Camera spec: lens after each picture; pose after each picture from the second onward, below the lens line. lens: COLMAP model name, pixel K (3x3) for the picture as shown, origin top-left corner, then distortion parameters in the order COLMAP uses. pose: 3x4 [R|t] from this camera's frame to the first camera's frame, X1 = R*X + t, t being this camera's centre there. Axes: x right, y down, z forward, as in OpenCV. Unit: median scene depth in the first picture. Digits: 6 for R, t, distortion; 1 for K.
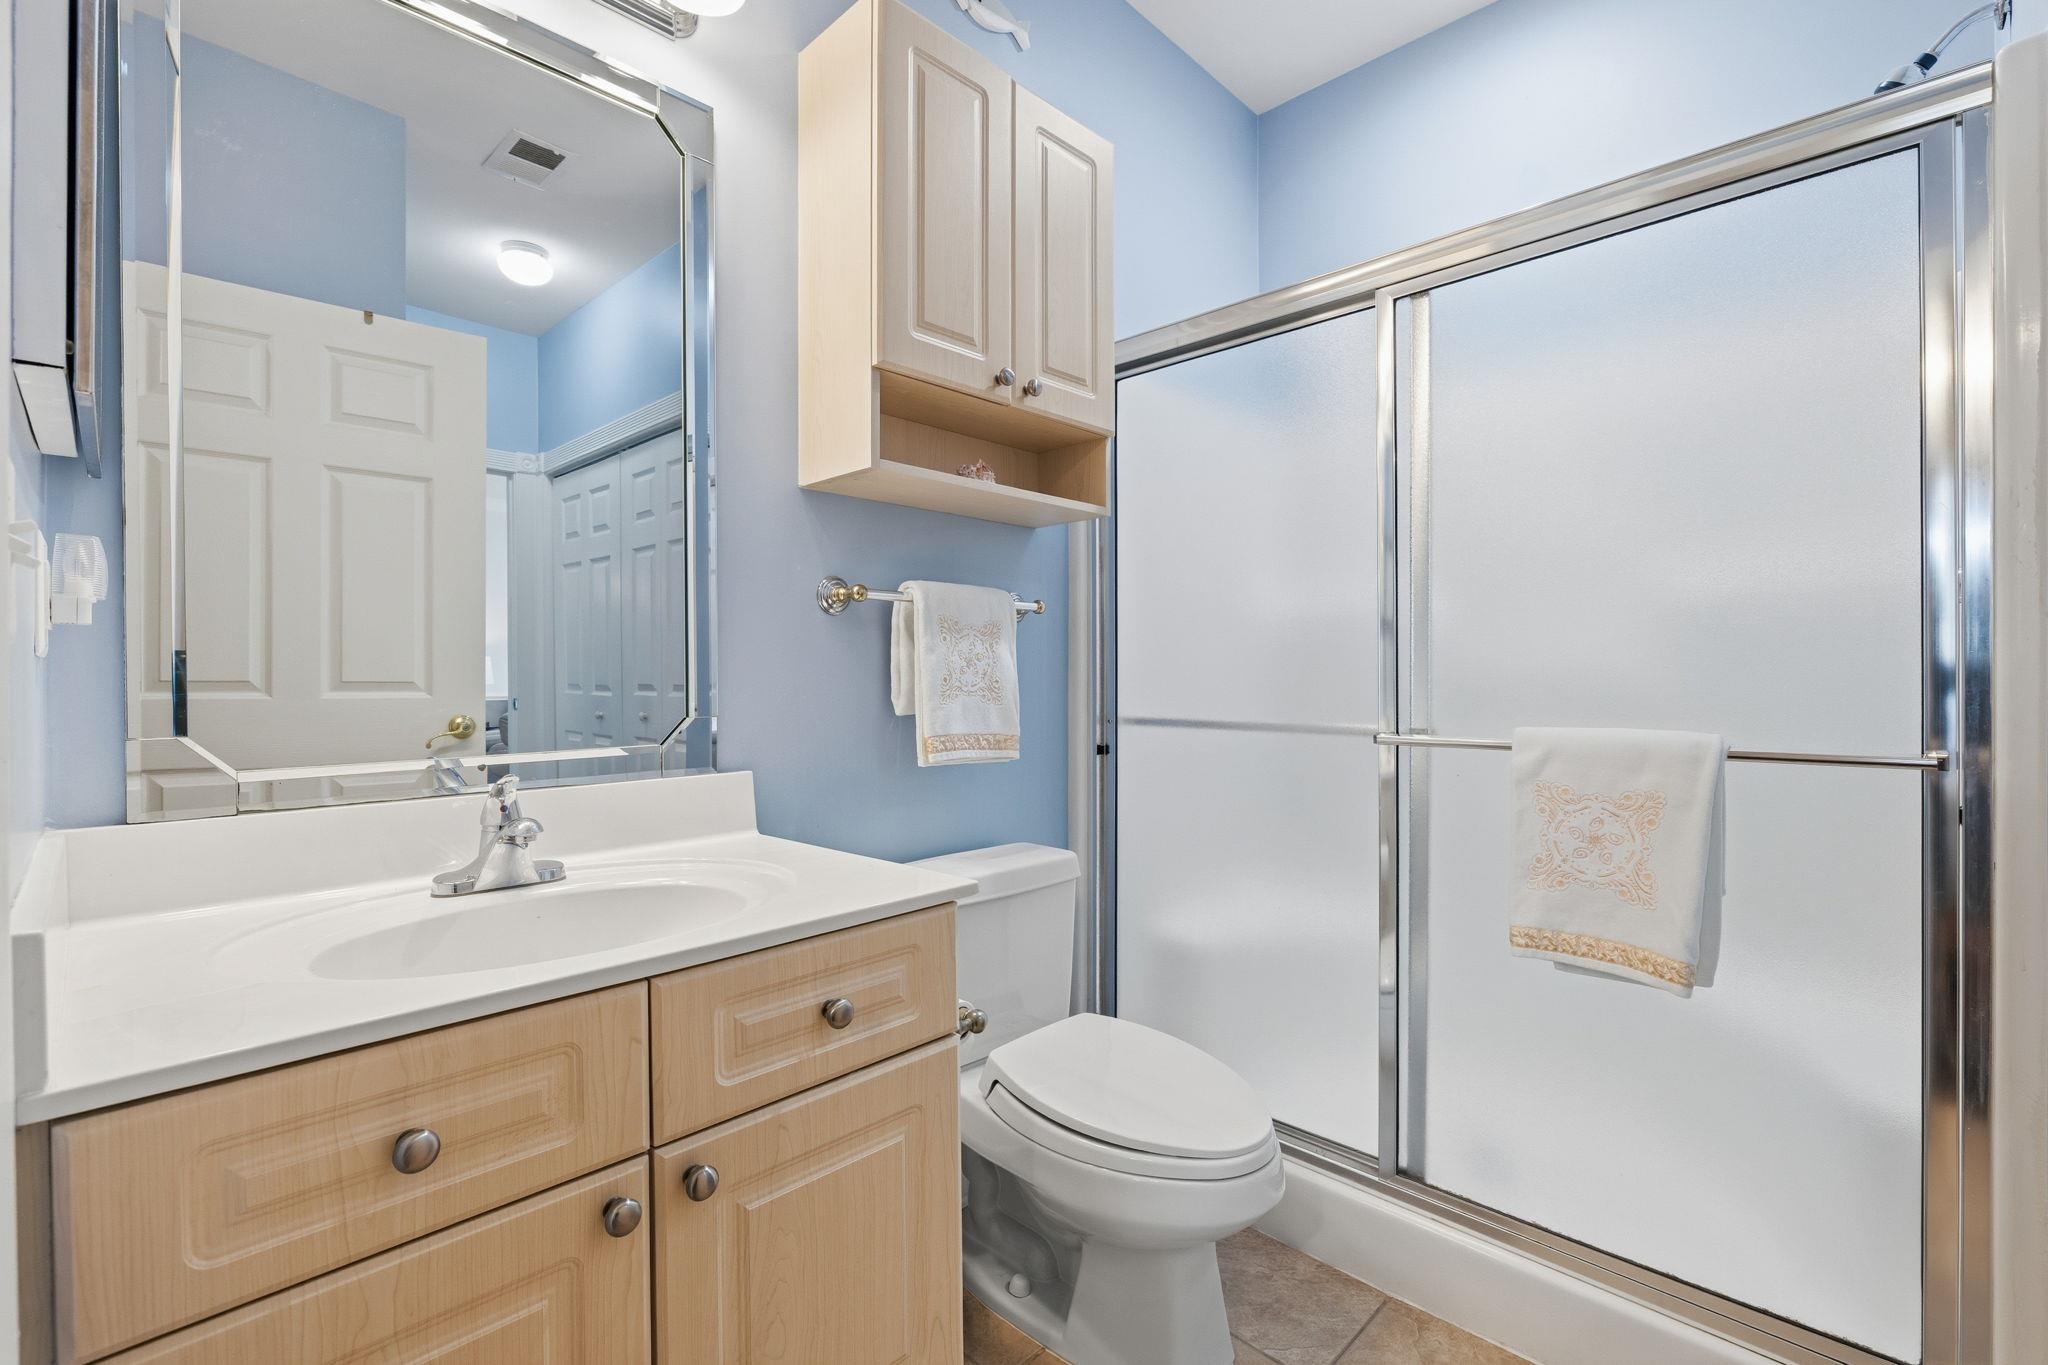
lens RADIAL K [[867.1, 0, 1024.0], [0, 867.1, 682.5], [0, 0, 1]] dist [-0.000470, -0.000147]
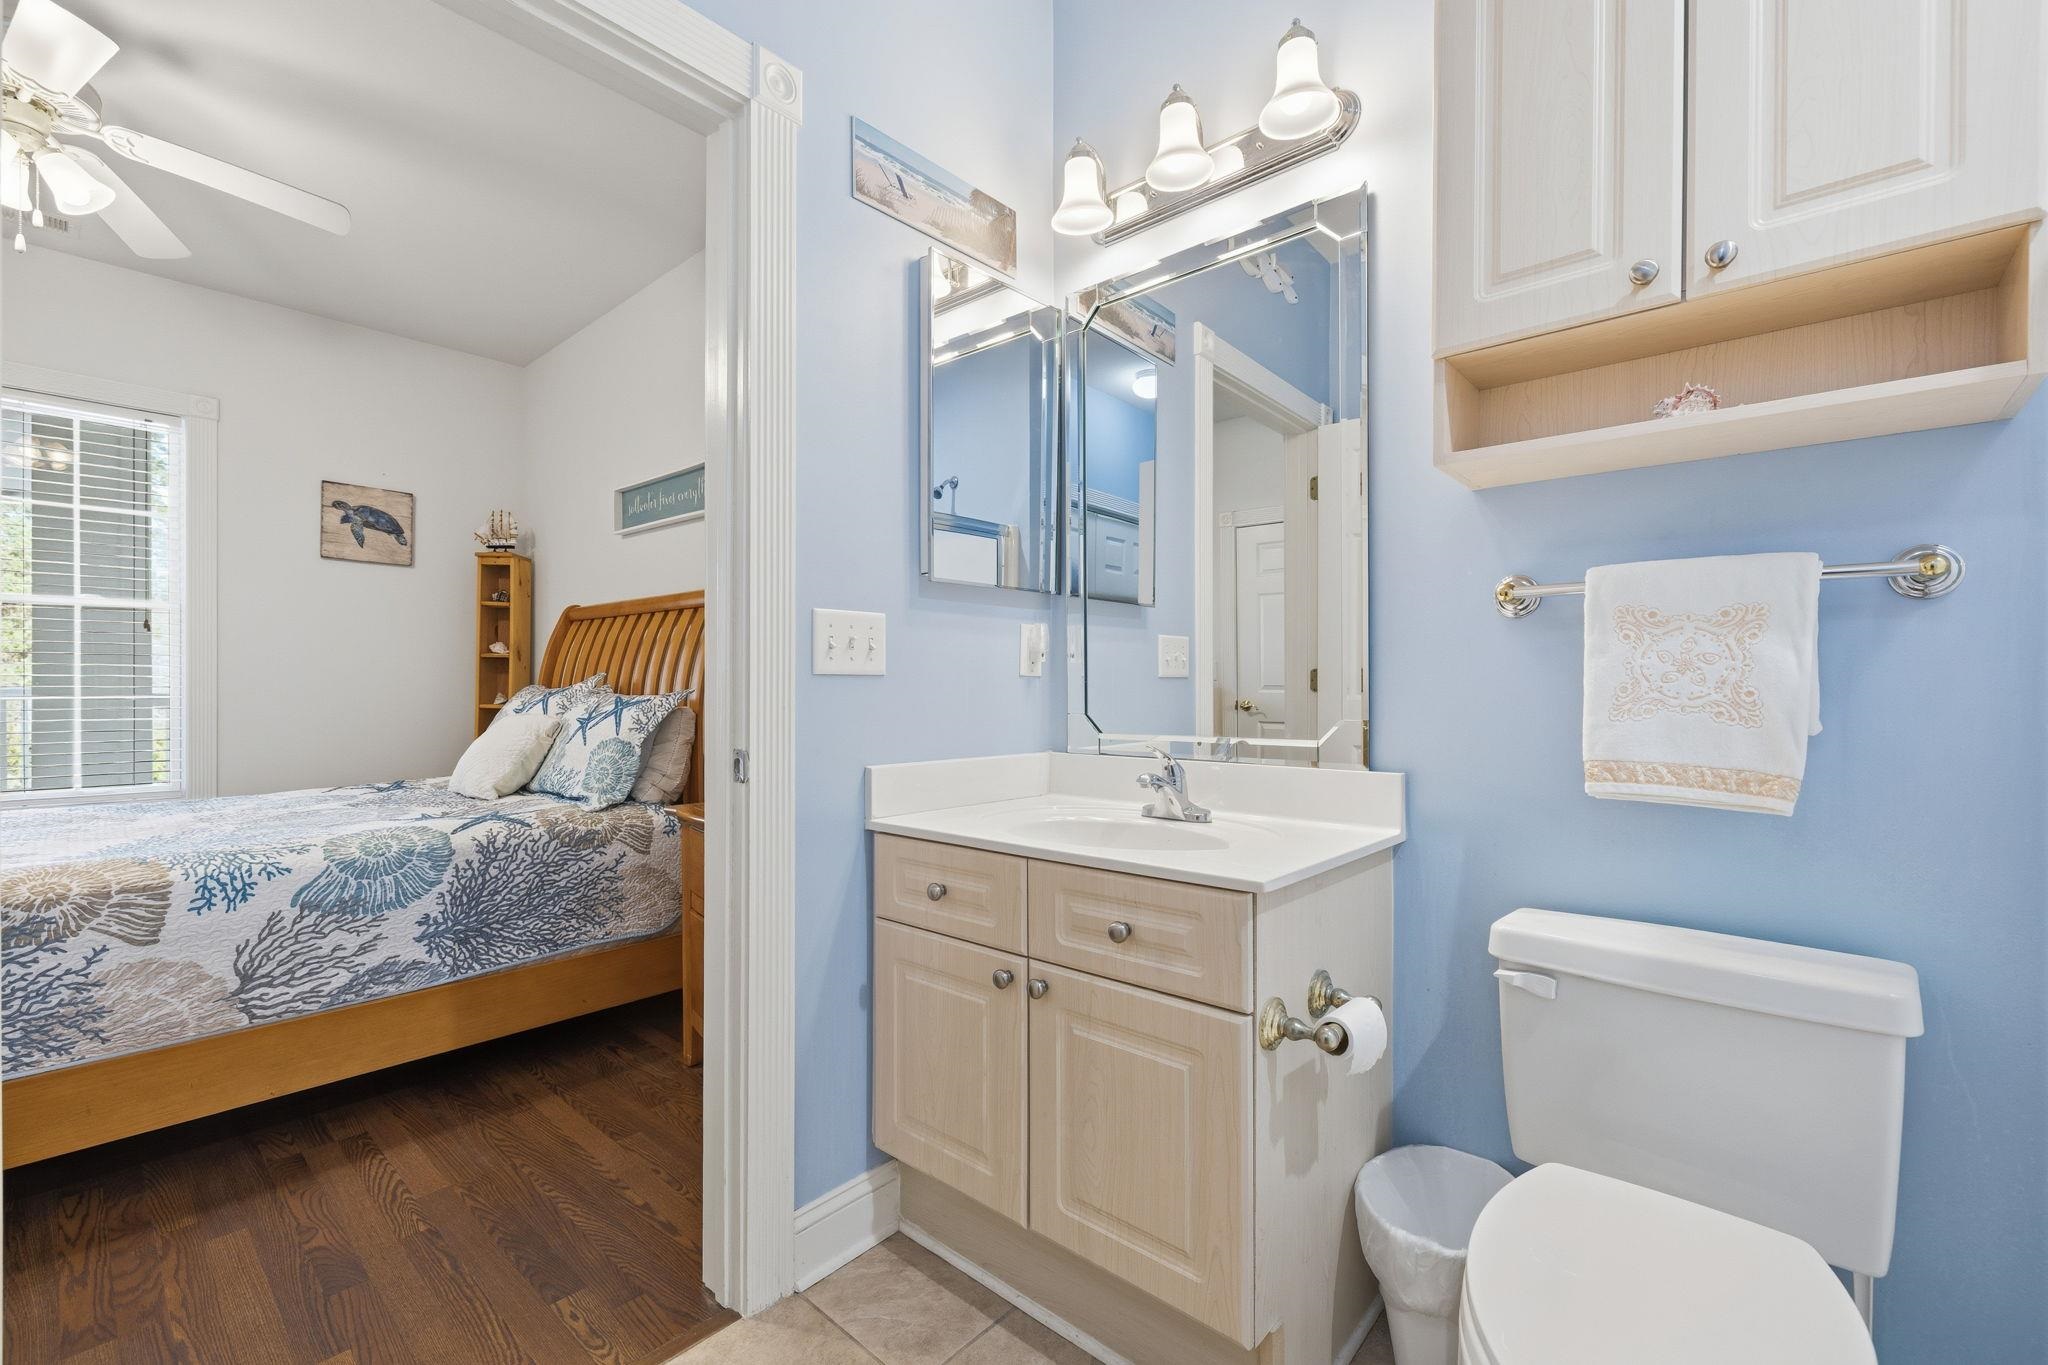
lens RADIAL K [[867.1, 0, 1024.0], [0, 867.1, 682.5], [0, 0, 1]] dist [-0.000470, -0.000147]
pose [[0.094219, 0.006090, -0.995533, 0.999199], [-0.007687, 0.999956, 0.005390, -0.014908], [0.995522, 0.007145, 0.094262, 0.637880]]
